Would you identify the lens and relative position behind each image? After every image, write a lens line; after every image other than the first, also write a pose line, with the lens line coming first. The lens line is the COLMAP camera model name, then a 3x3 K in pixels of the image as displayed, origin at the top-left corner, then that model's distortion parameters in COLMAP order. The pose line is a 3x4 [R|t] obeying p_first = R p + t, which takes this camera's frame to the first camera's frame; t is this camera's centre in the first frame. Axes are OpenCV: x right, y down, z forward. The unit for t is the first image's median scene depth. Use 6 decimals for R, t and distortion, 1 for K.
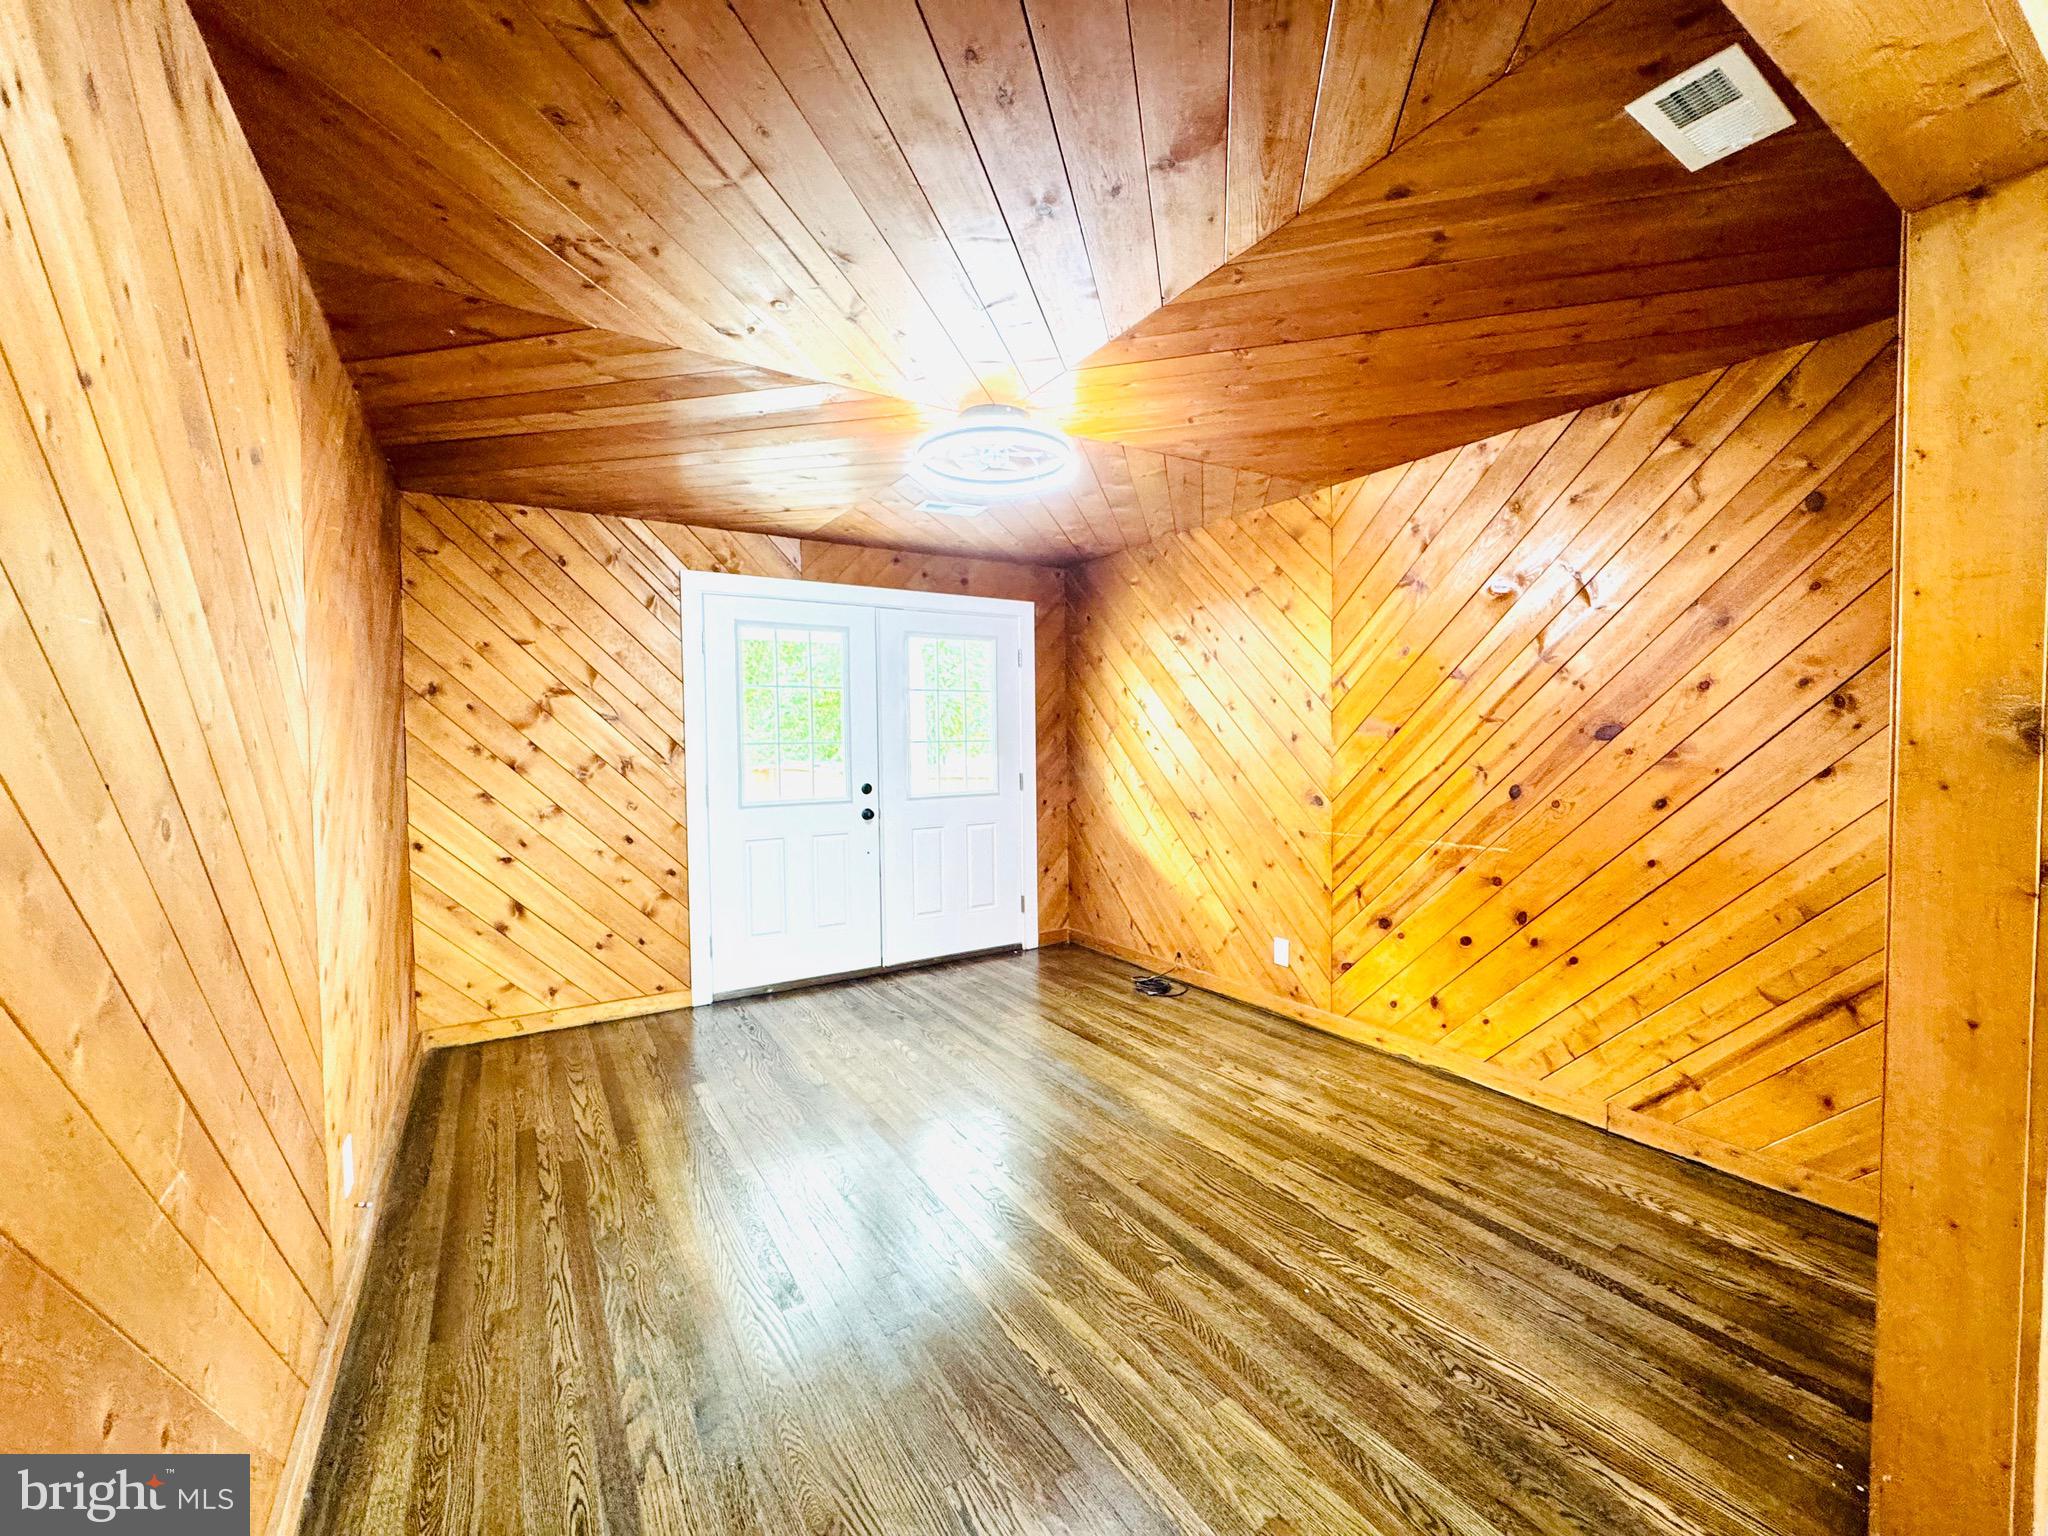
lens RADIAL K [[817.9, 0, 1024.0], [0, 817.9, 768.0], [0, 0, 1]] dist [-0.002420, 0.000251]
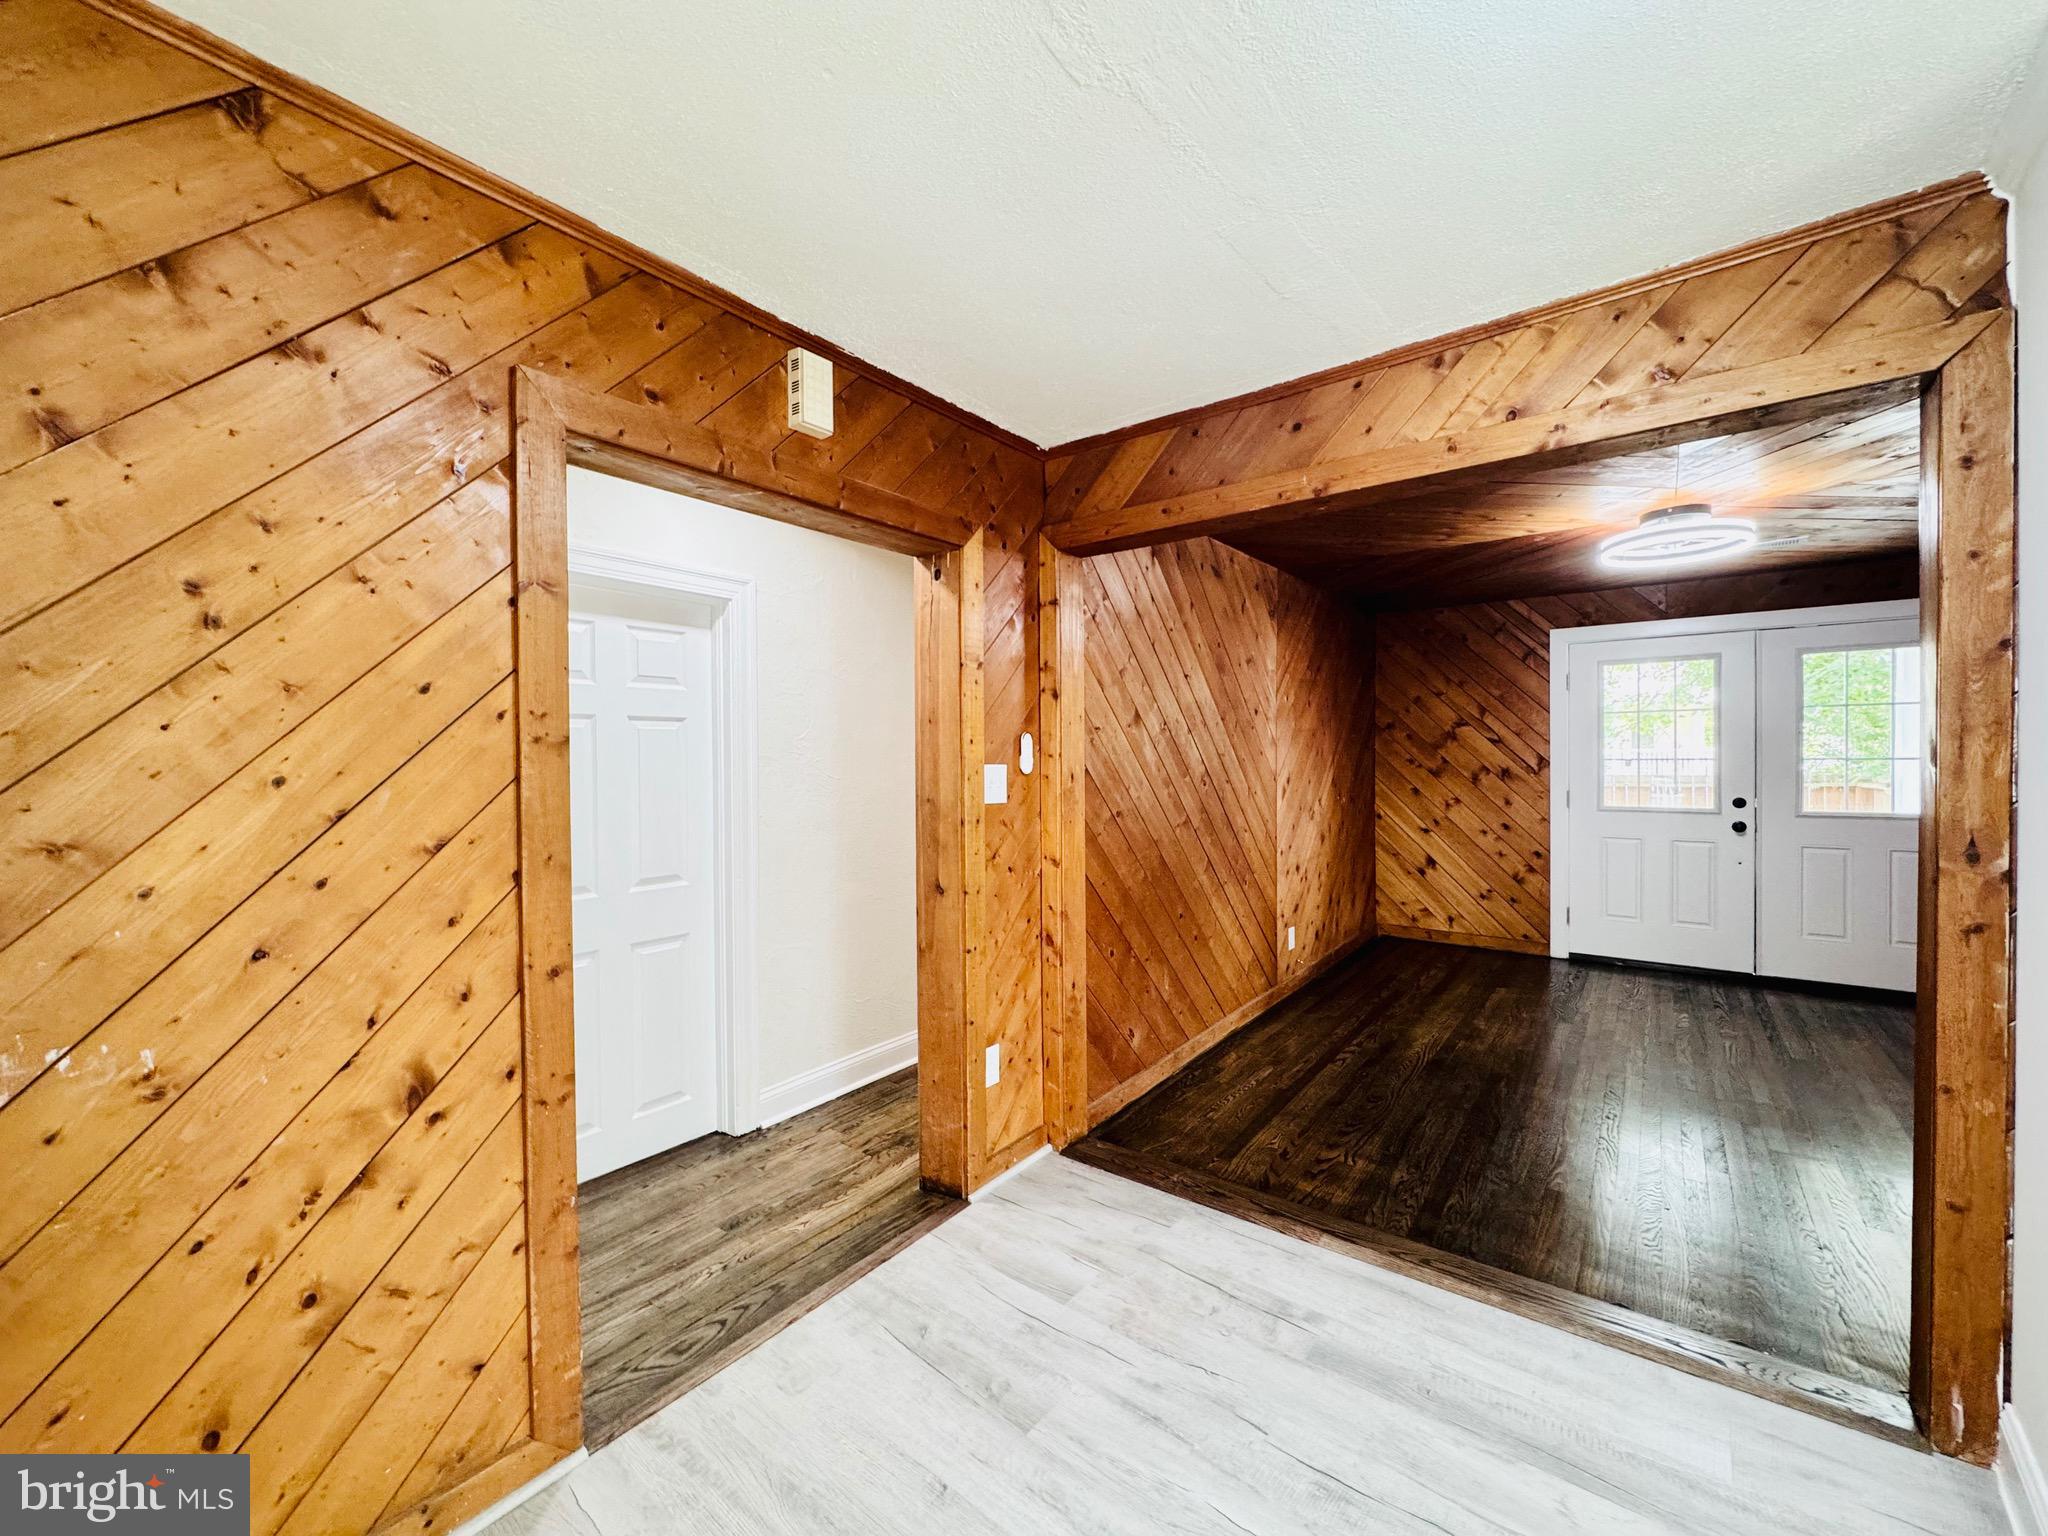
lens RADIAL K [[817.9, 0, 1024.0], [0, 817.9, 768.0], [0, 0, 1]] dist [-0.002420, 0.000251]
pose [[0.341527, 0.015467, -0.939745, 0.556412], [-0.028247, 0.999582, 0.006186, 0.001968], [0.939447, 0.024432, 0.341821, -0.269921]]
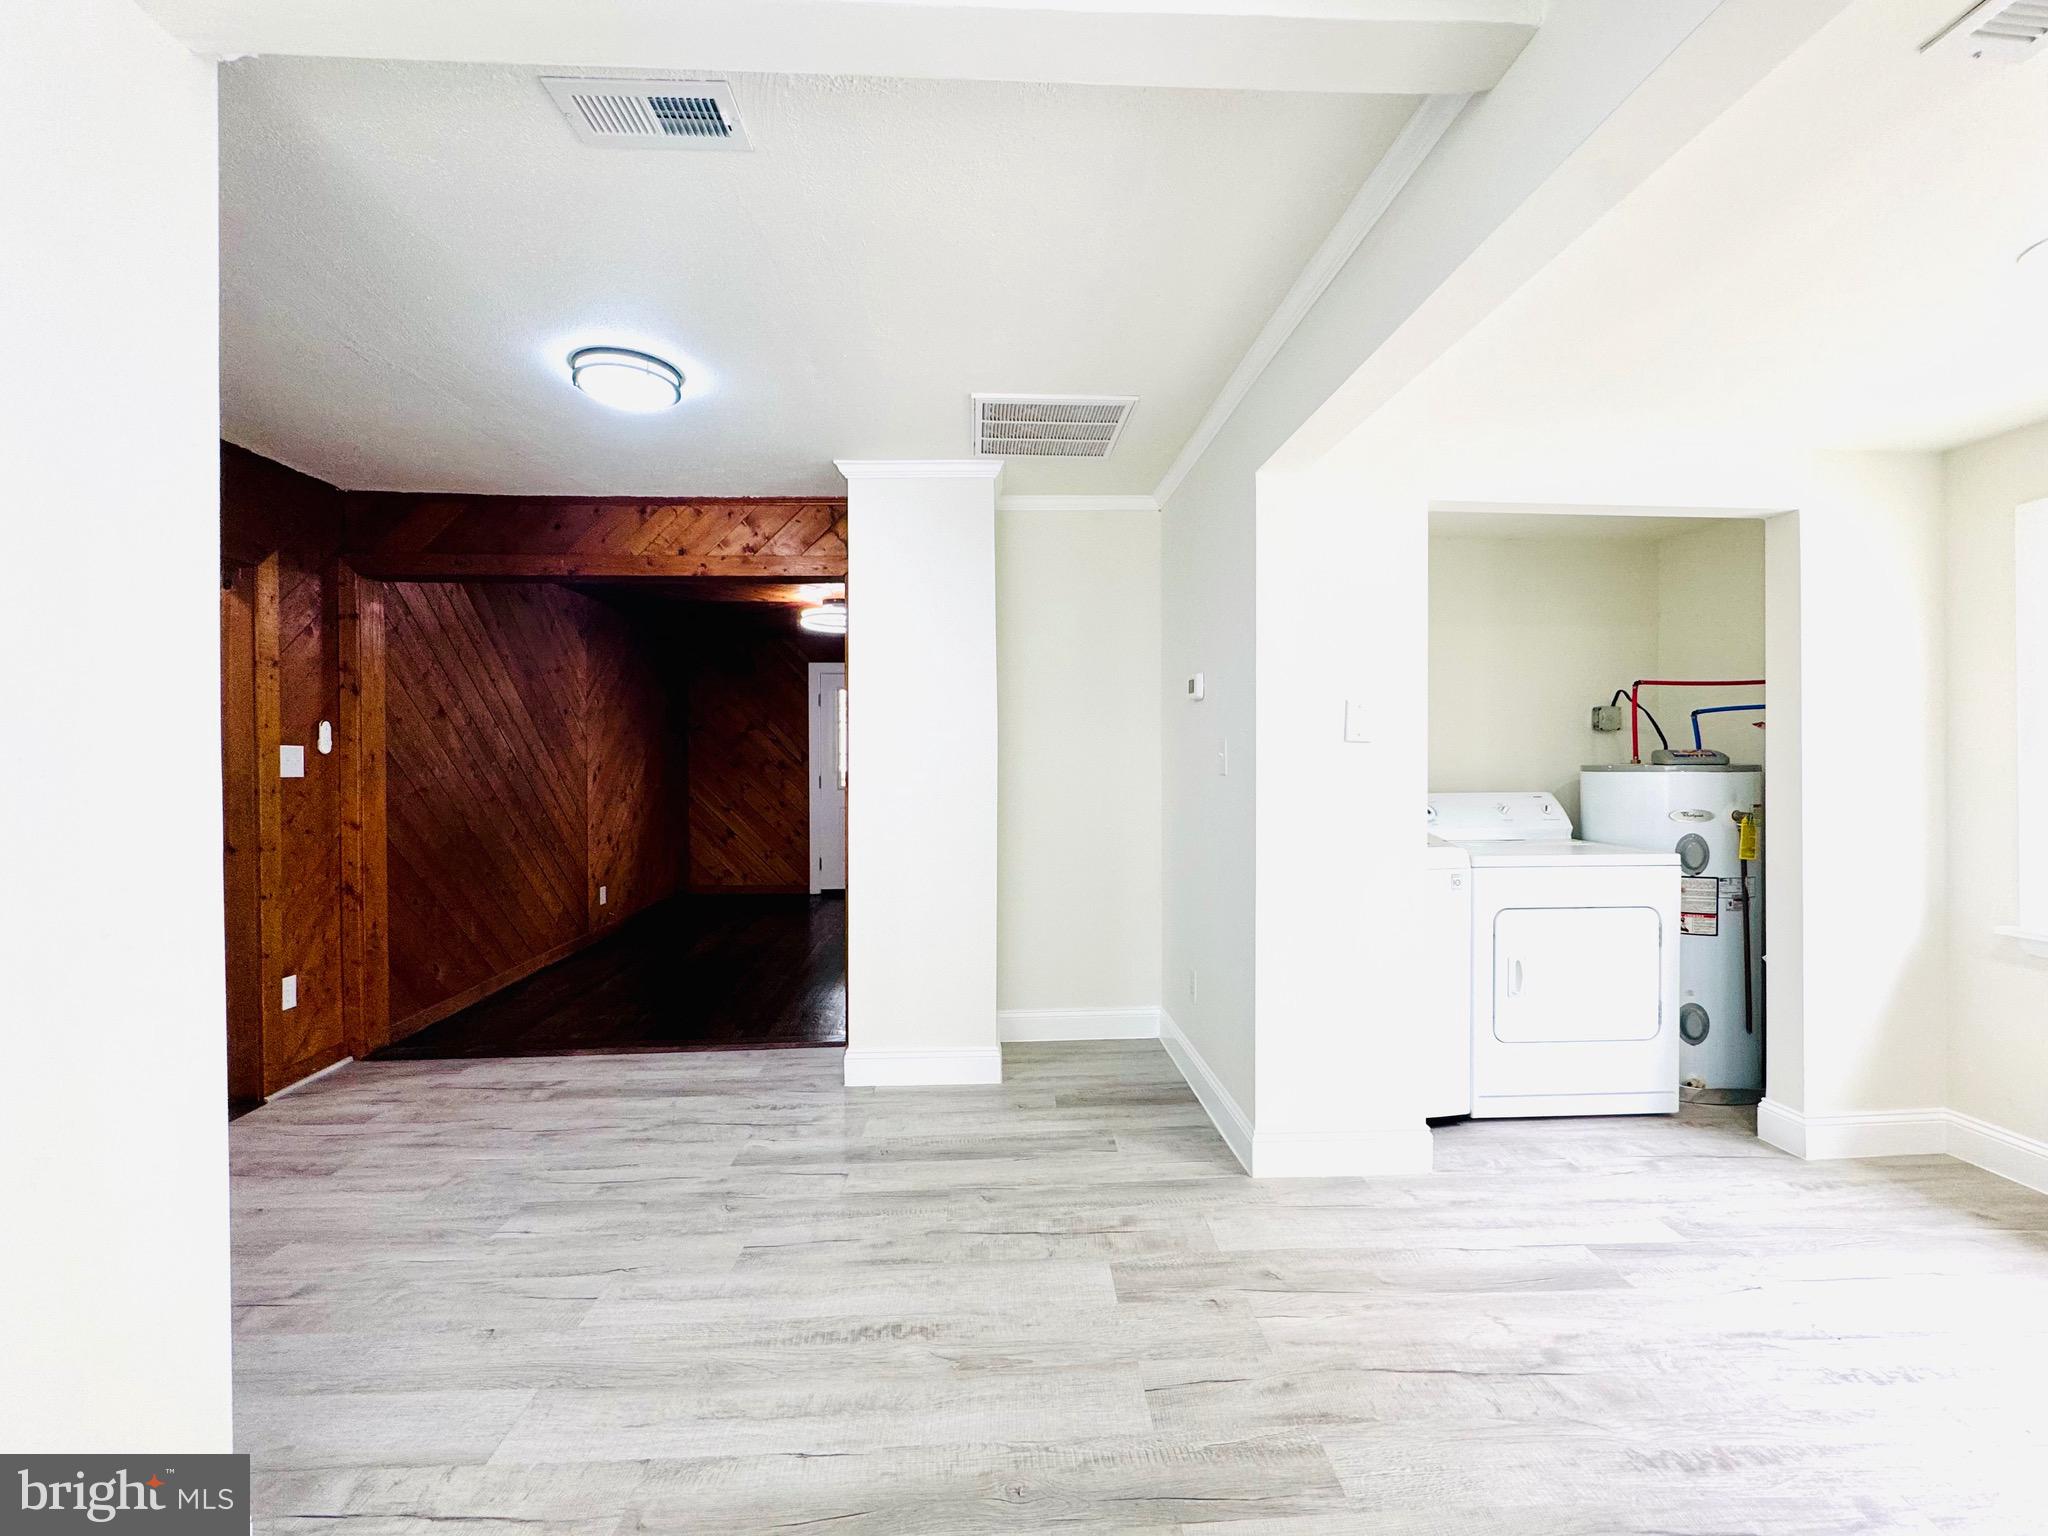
lens RADIAL K [[817.9, 0, 1024.0], [0, 817.9, 768.0], [0, 0, 1]] dist [-0.002420, 0.000251]
pose [[0.875750, 0.009000, -0.482681, 0.946664], [-0.019948, 0.999647, -0.017553, 0.025834], [0.482353, 0.025001, 0.875620, -0.420950]]
